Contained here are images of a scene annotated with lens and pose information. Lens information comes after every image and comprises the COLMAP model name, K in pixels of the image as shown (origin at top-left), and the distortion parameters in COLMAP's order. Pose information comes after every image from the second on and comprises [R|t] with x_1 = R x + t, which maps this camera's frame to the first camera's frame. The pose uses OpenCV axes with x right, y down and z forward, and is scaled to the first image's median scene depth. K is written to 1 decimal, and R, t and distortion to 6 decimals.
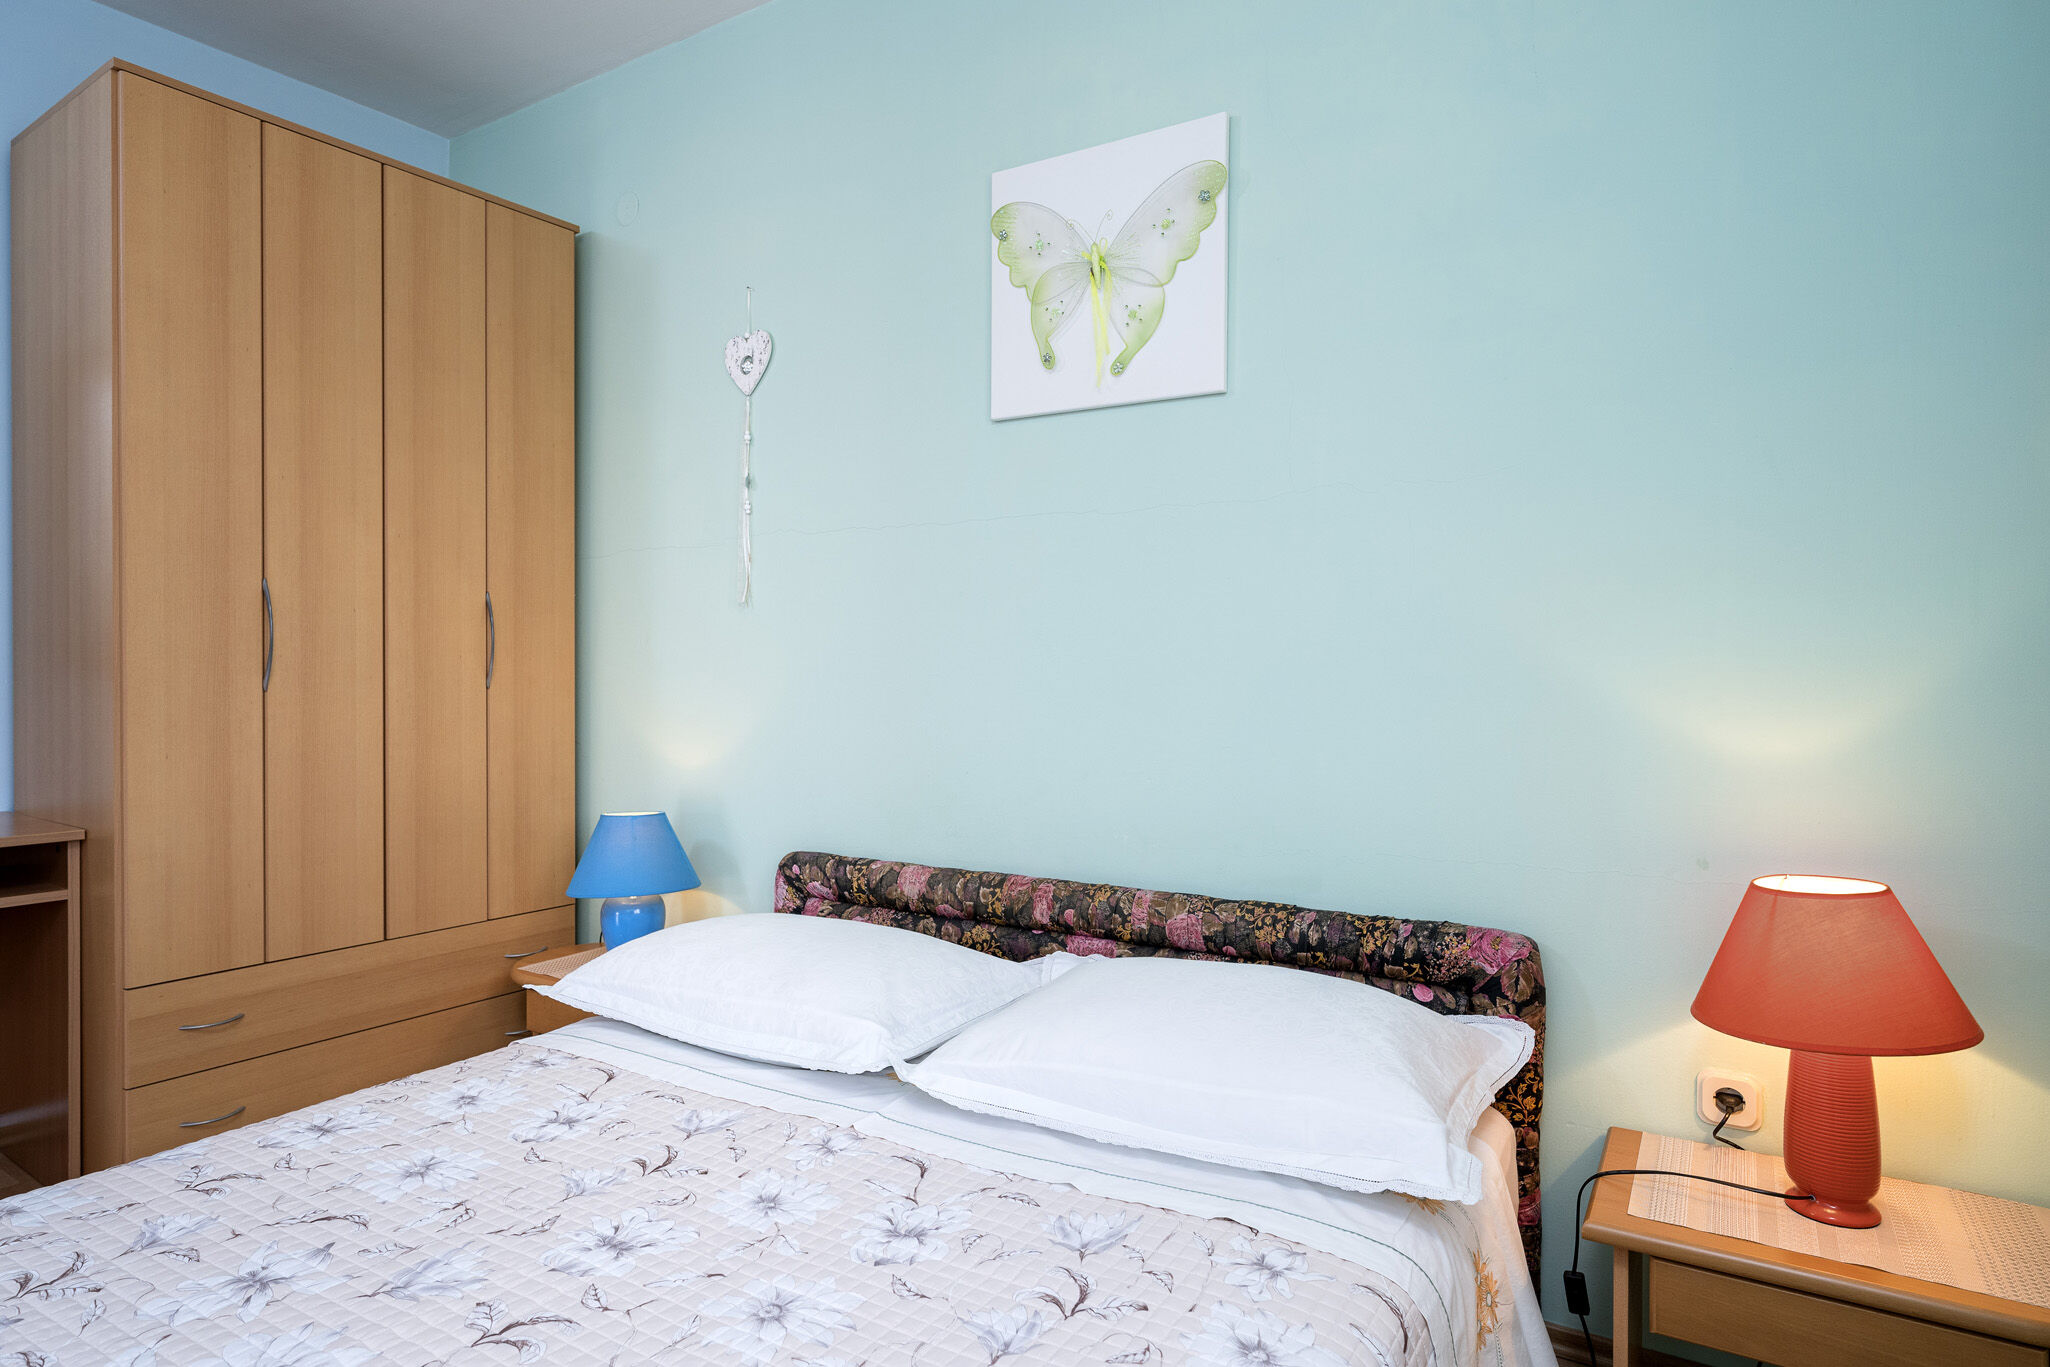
lens RADIAL K [[1131.6, 0, 970.2], [0, 1131.6, 674.8], [0, 0, 1]] dist [0.000905, 0.000855]
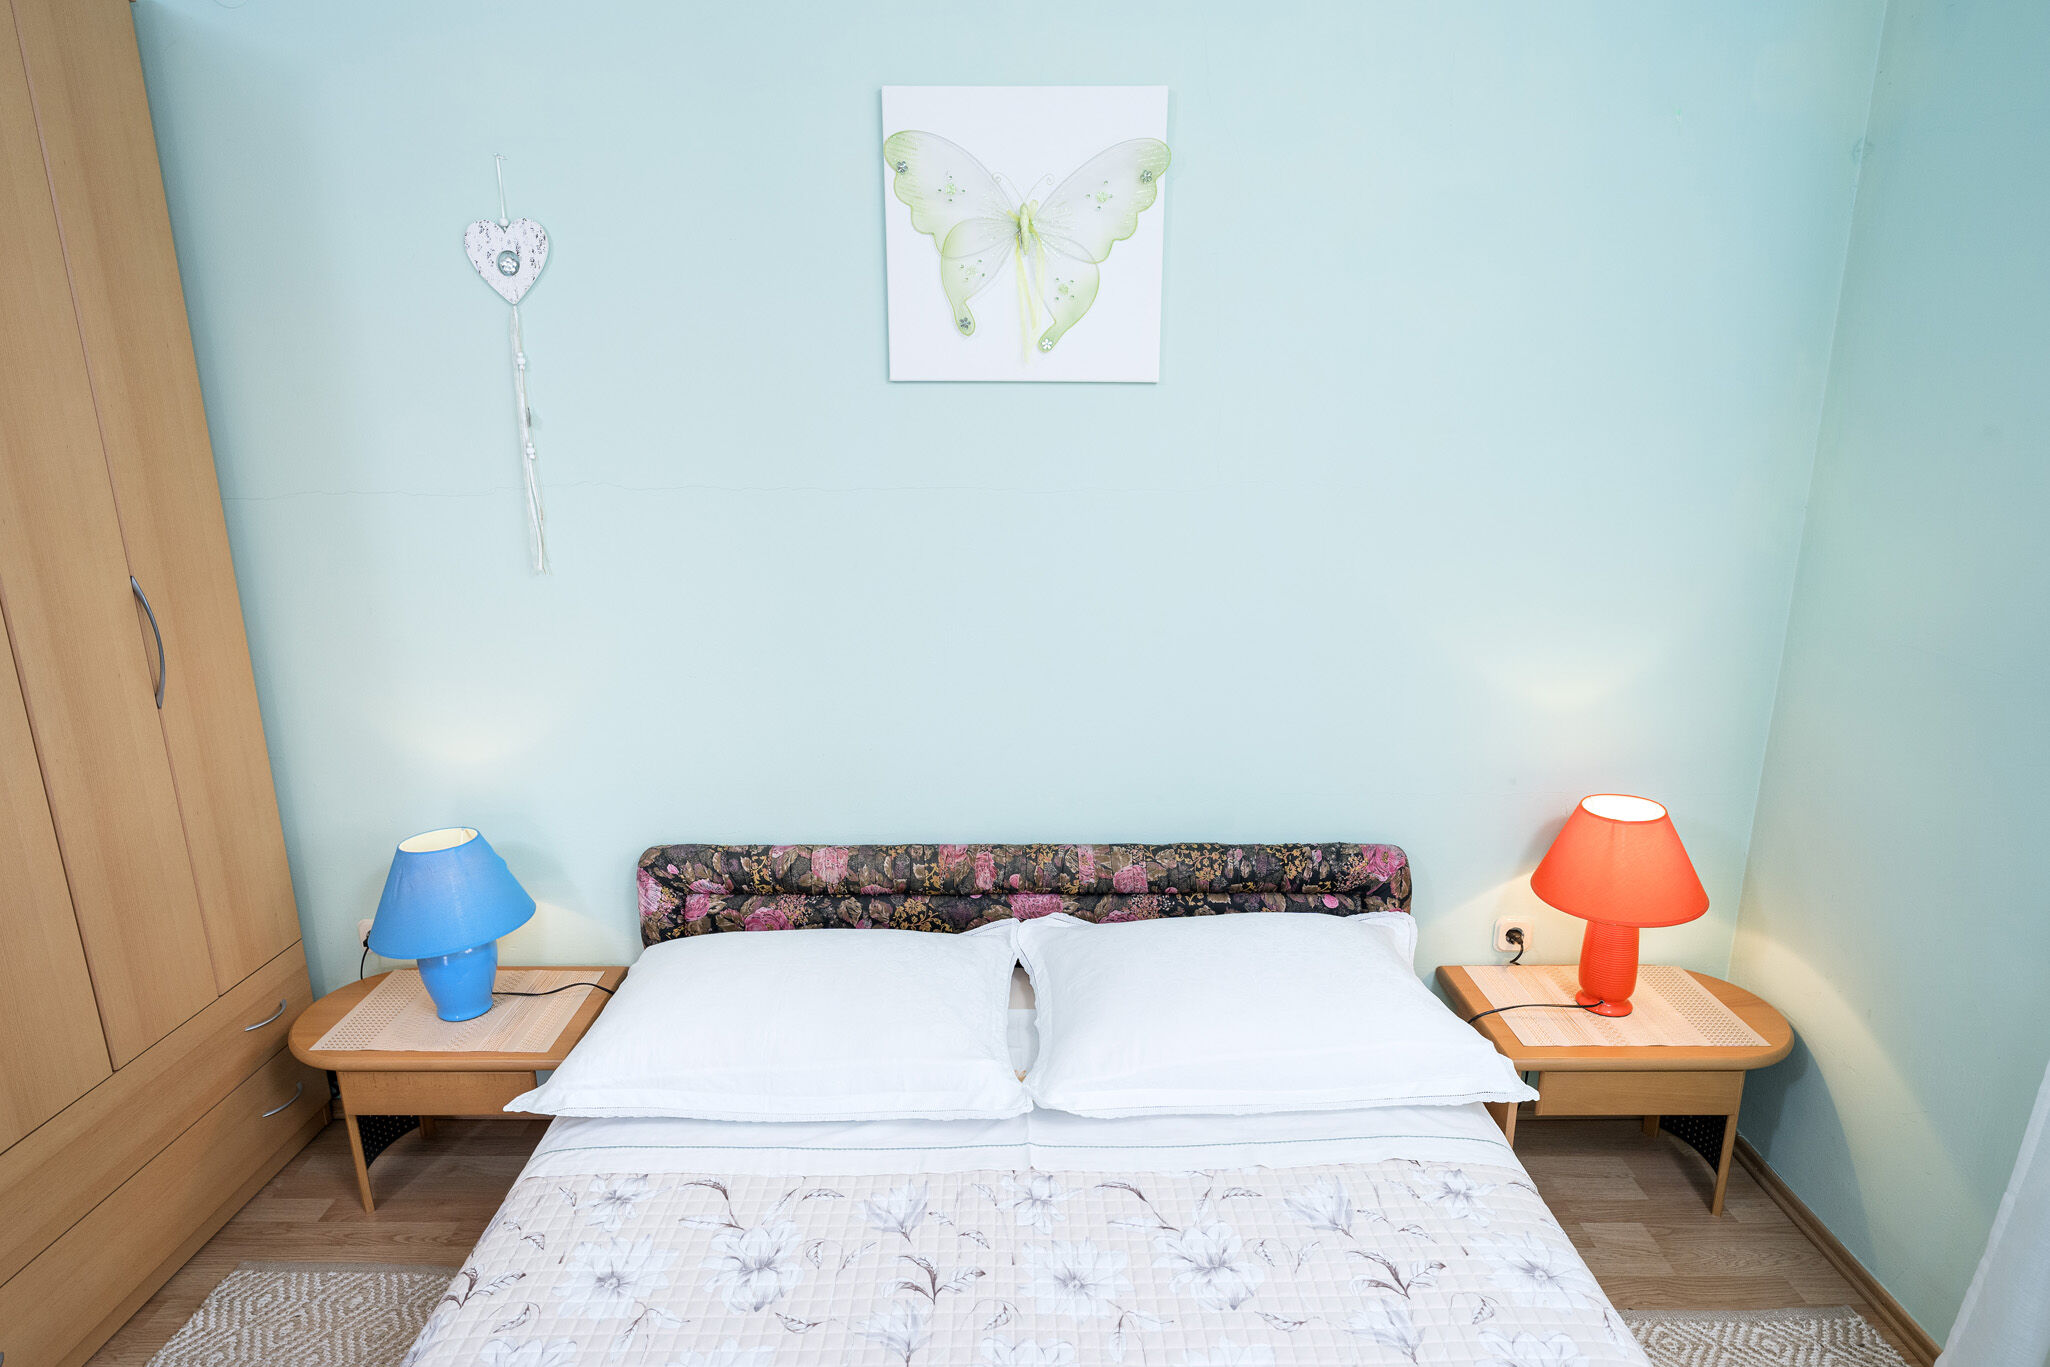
lens RADIAL K [[1131.6, 0, 976.2], [0, 1131.6, 694.2], [0, 0, 1]] dist [0.000905, 0.000855]
pose [[0.851496, -0.141349, 0.504950, -0.452771], [0.016625, 0.969776, 0.243431, -0.215657], [-0.524097, -0.198886, 0.828110, 0.163820]]
